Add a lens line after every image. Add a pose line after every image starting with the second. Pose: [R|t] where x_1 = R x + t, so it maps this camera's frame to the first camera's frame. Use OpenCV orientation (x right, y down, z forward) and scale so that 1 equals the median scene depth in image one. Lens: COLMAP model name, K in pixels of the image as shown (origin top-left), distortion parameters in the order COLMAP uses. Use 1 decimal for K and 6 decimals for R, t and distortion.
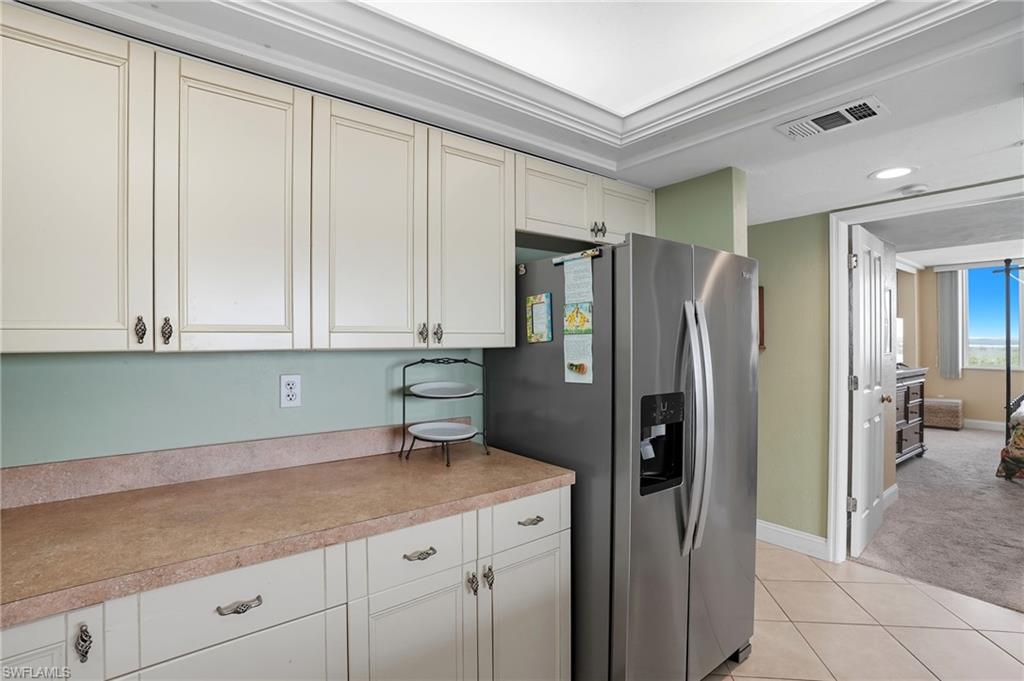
lens RADIAL K [[483.4, 0, 510.6], [0, 483.4, 337.9], [0, 0, 1]] dist [-0.080916, 0.029128]
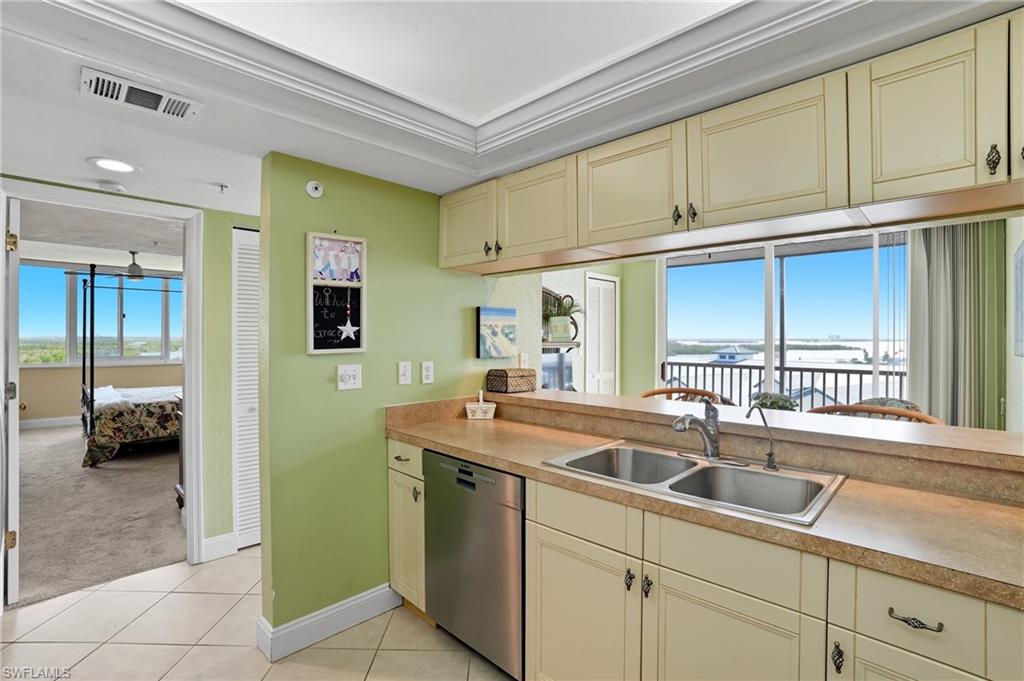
lens RADIAL K [[483.4, 0, 510.6], [0, 483.4, 337.9], [0, 0, 1]] dist [-0.080916, 0.029128]
pose [[-0.137088, 0.000032, 0.990559, -0.177036], [-0.005049, 0.999987, -0.000731, -0.000288], [-0.990546, -0.005102, -0.137086, 0.232755]]
